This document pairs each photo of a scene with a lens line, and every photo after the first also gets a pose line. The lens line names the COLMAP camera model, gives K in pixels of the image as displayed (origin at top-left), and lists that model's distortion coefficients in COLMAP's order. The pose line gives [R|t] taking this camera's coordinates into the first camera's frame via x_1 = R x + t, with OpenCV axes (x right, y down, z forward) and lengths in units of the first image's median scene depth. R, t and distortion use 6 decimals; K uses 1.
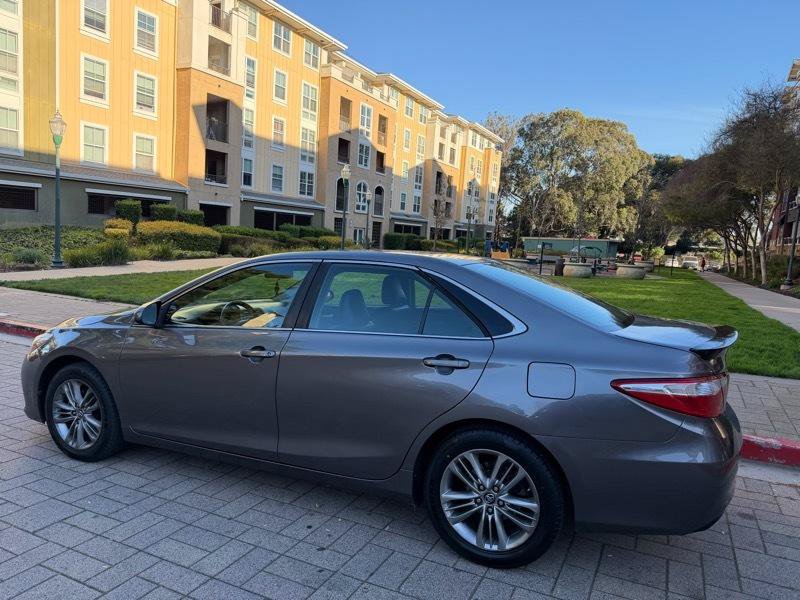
lens RADIAL K [[562.0, 0, 391.9], [0, 562.0, 302.9], [0, 0, 1]] dist [0.037967, -0.054004]
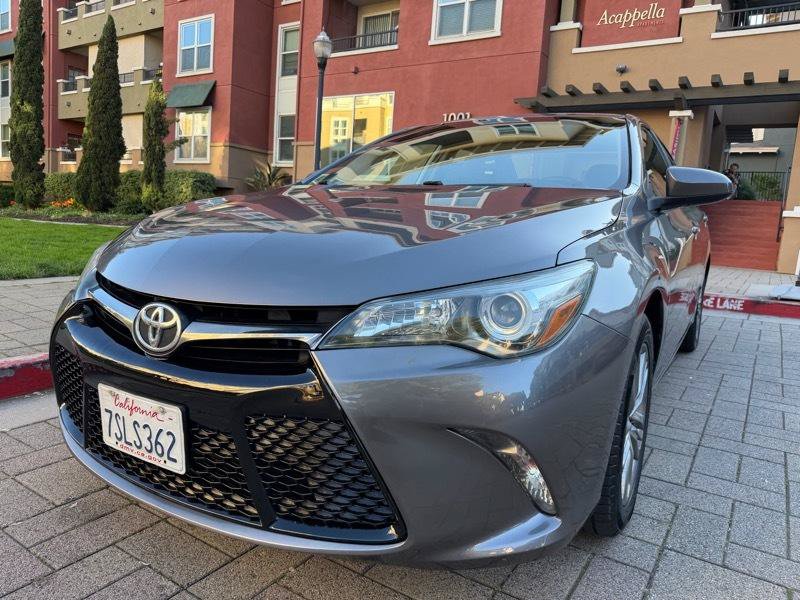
lens RADIAL K [[563.9, 0, 398.8], [0, 563.9, 301.5], [0, 0, 1]] dist [-0.000072, -0.013188]
pose [[0.123158, -0.183986, 0.975183, -0.088896], [0.057373, 0.982340, 0.178091, 0.000994], [-0.990727, 0.034016, 0.131539, 0.100184]]
